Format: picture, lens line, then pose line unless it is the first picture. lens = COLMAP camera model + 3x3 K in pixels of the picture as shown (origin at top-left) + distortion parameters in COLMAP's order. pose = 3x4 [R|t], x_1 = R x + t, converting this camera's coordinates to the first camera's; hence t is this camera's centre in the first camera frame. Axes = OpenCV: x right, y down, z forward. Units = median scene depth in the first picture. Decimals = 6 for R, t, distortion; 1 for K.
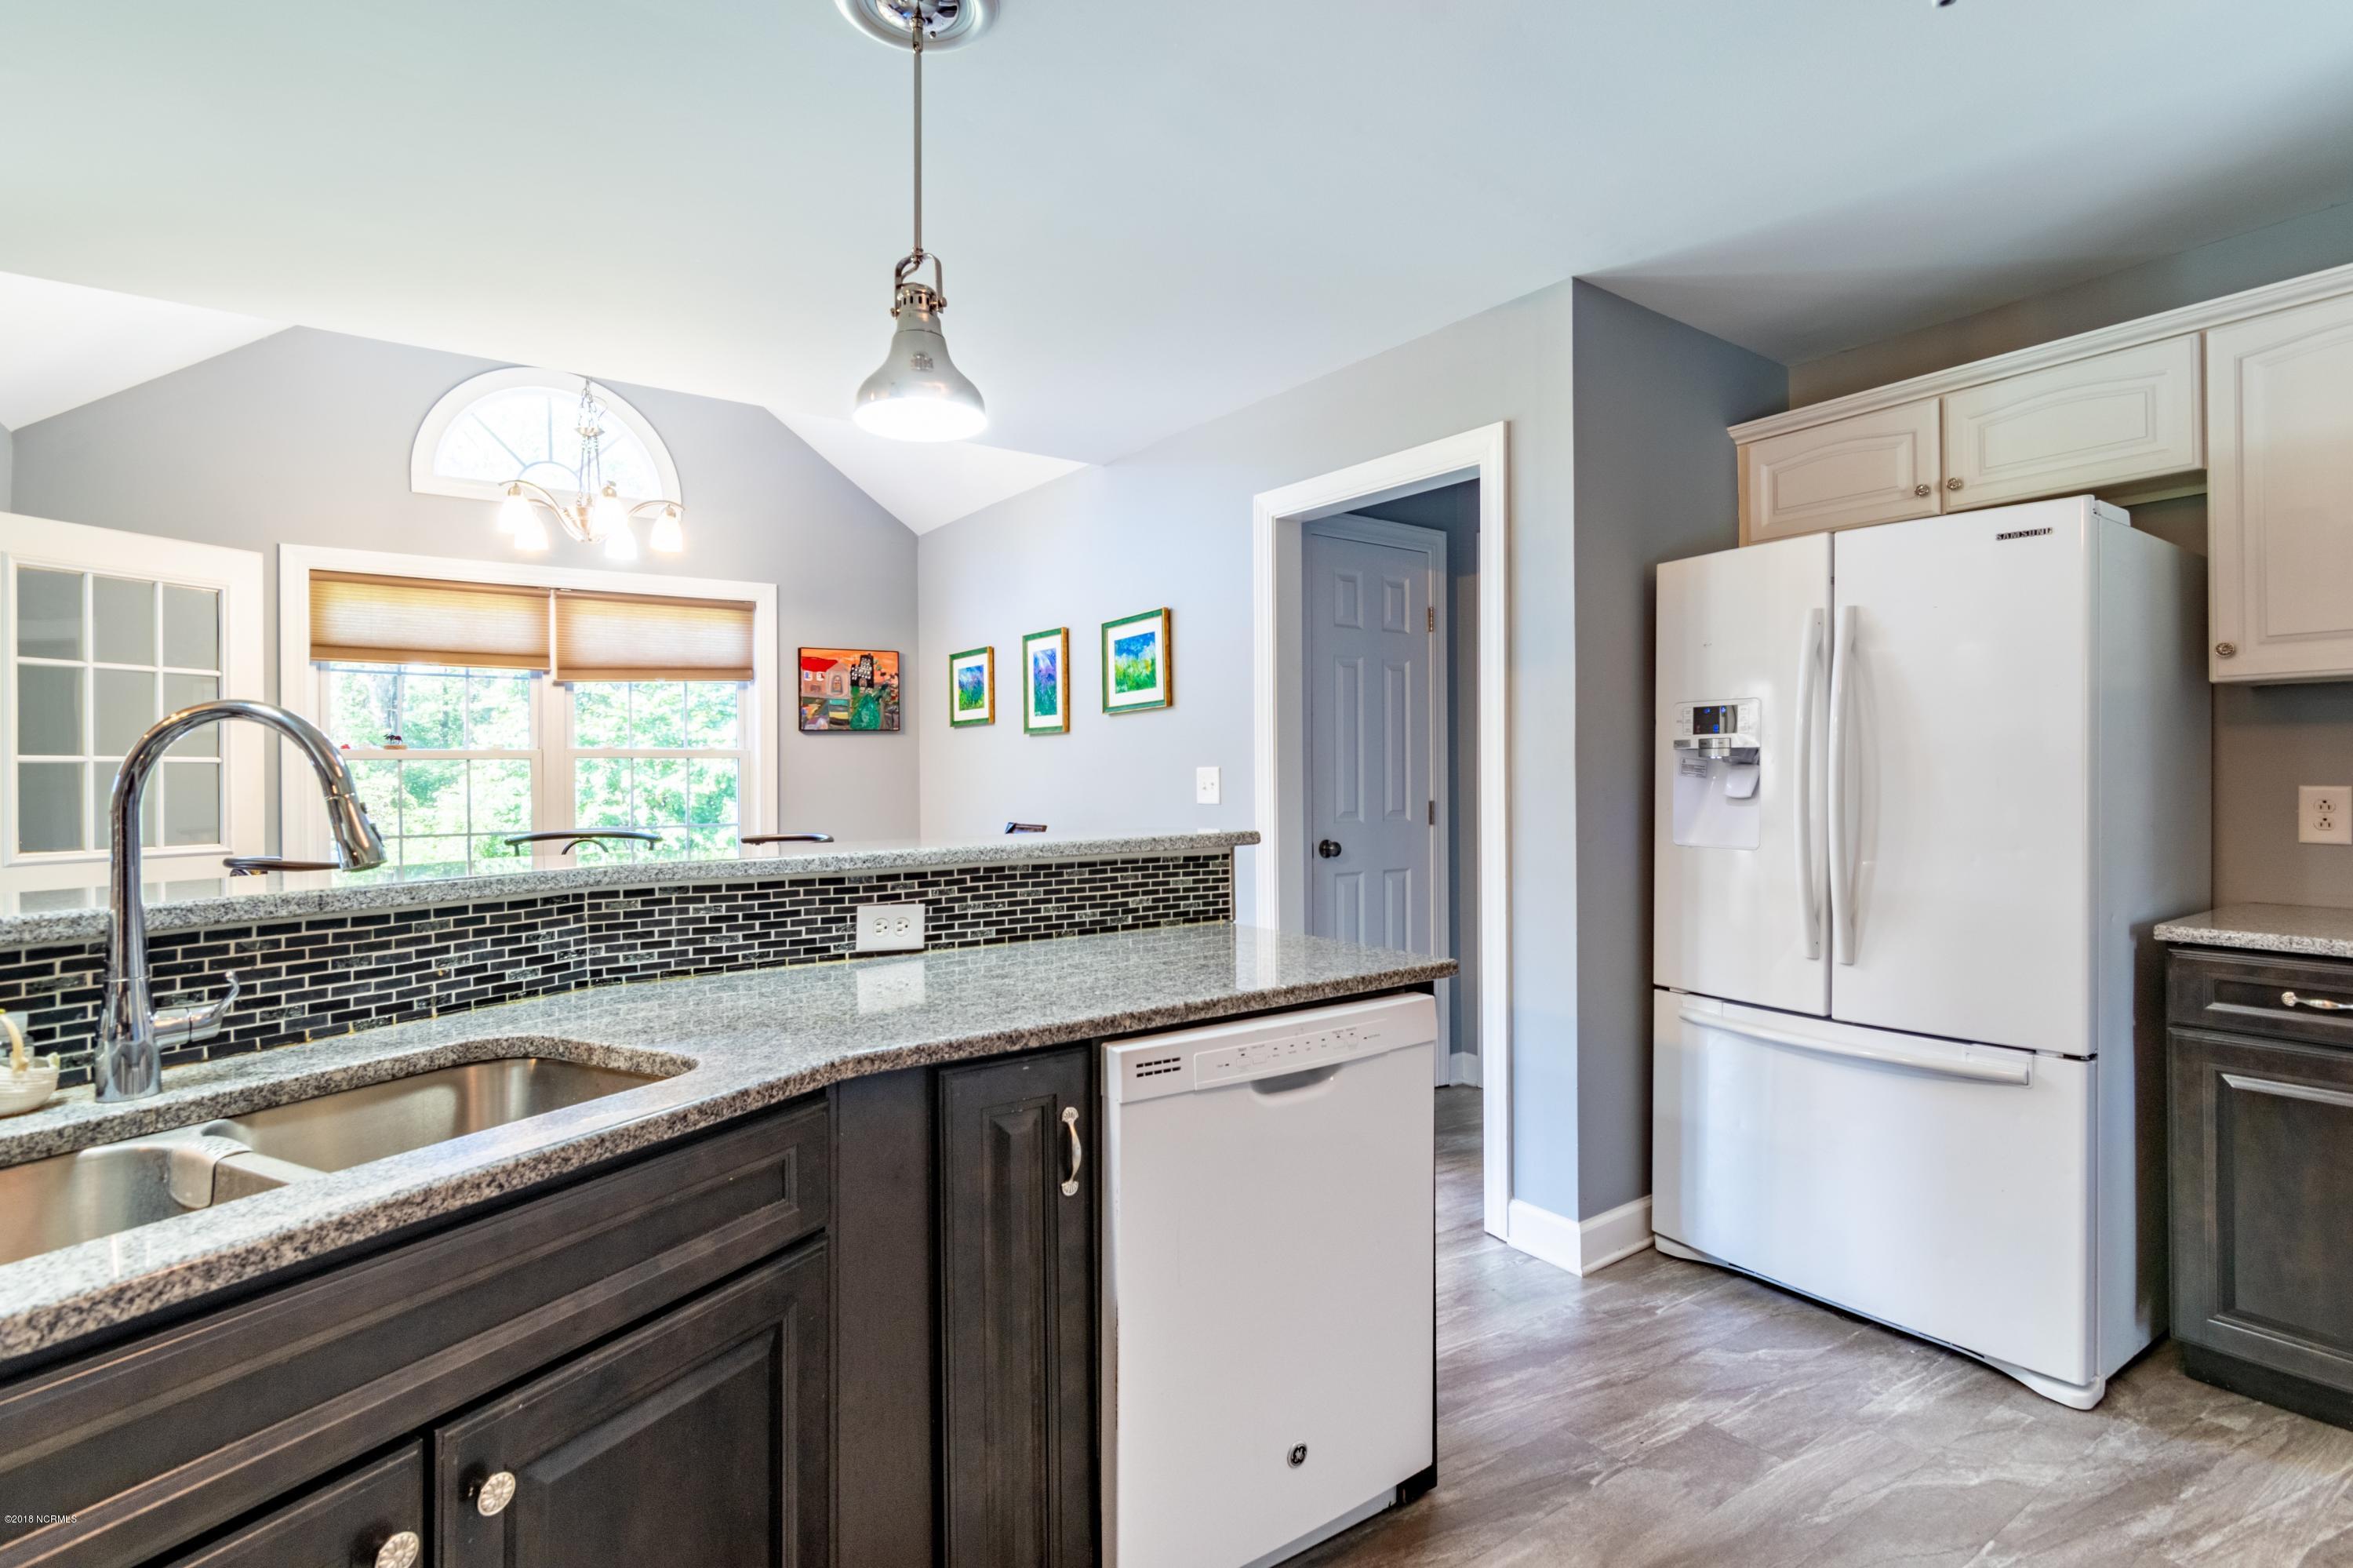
lens RADIAL K [[1139.8, 0, 1183.8], [0, 1139.8, 777.4], [0, 0, 1]] dist [-0.003235, 0.001493]
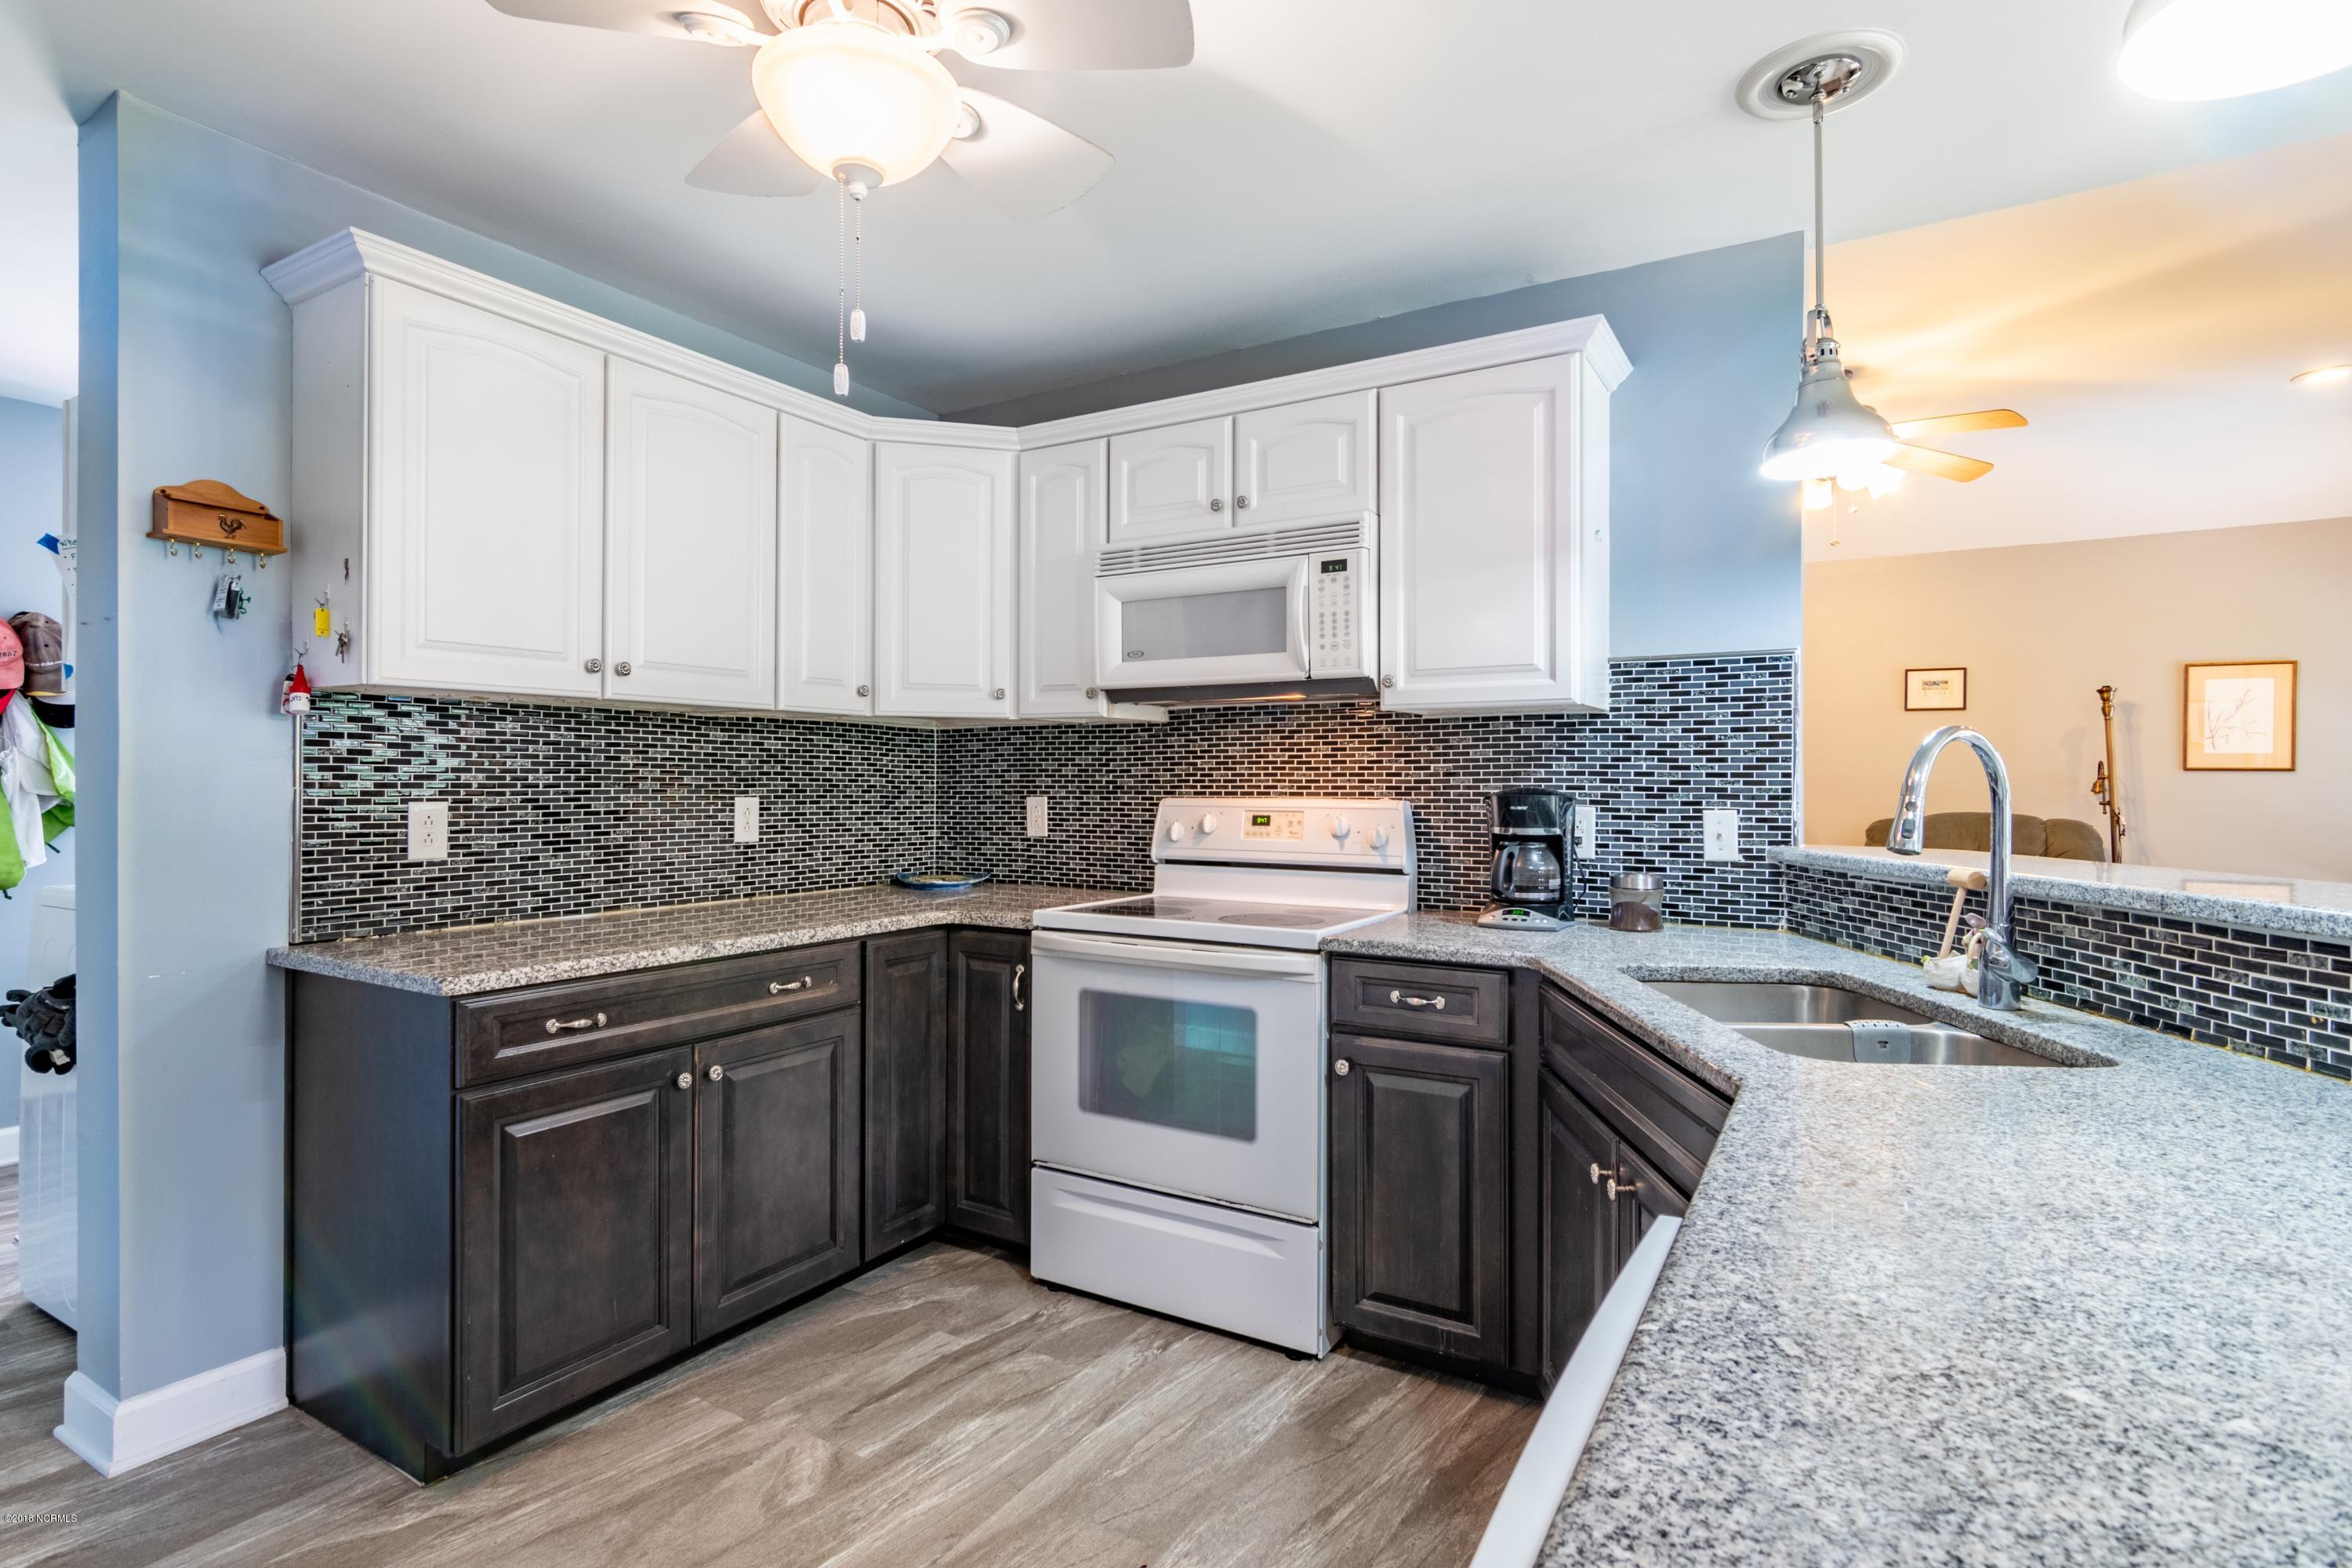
lens RADIAL K [[1139.3, 0, 1177.6], [0, 1139.3, 774.4], [0, 0, 1]] dist [-0.003235, 0.001493]
pose [[-0.920018, 0.002220, -0.391870, 0.146450], [0.004463, 0.999978, -0.004812, -0.002064], [0.391851, -0.006176, -0.920008, 0.489702]]
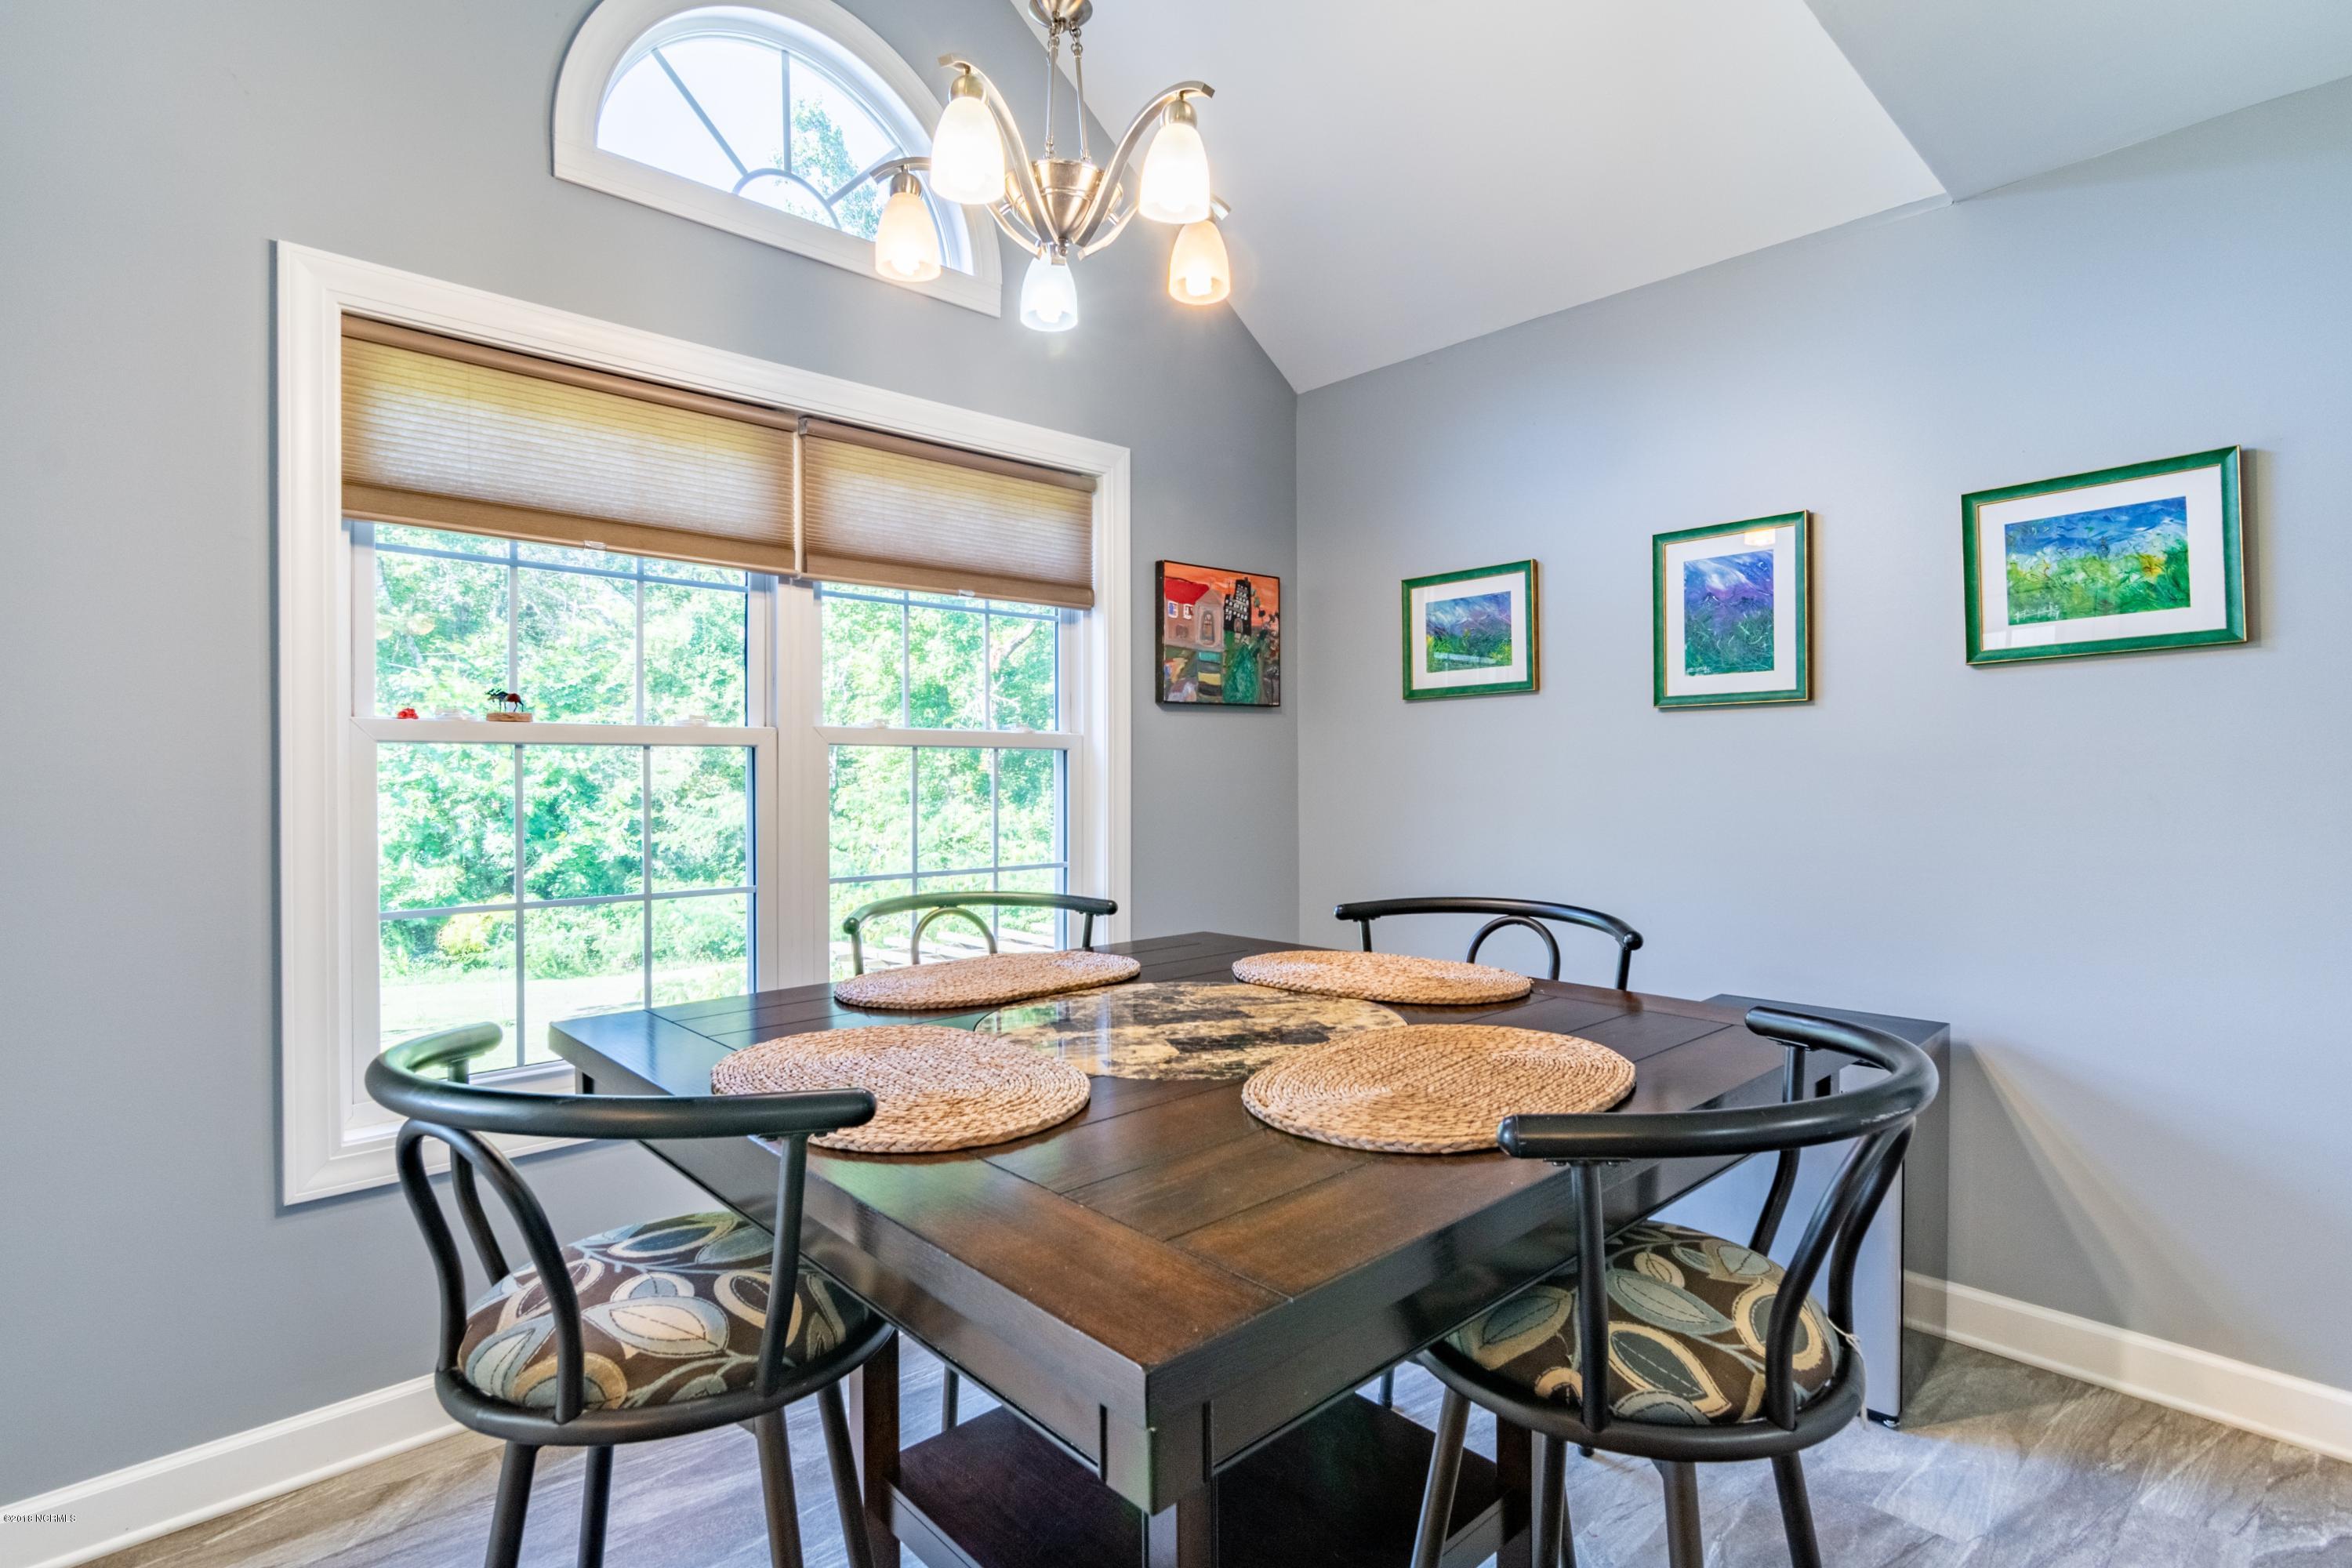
lens RADIAL K [[1139.3, 0, 1171.5], [0, 1139.3, 784.3], [0, 0, 1]] dist [-0.003235, 0.001493]
pose [[0.991280, 0.000811, 0.131770, -0.510429], [-0.000990, 0.999999, 0.001297, 0.000311], [-0.131769, -0.001417, 0.991279, 0.522841]]
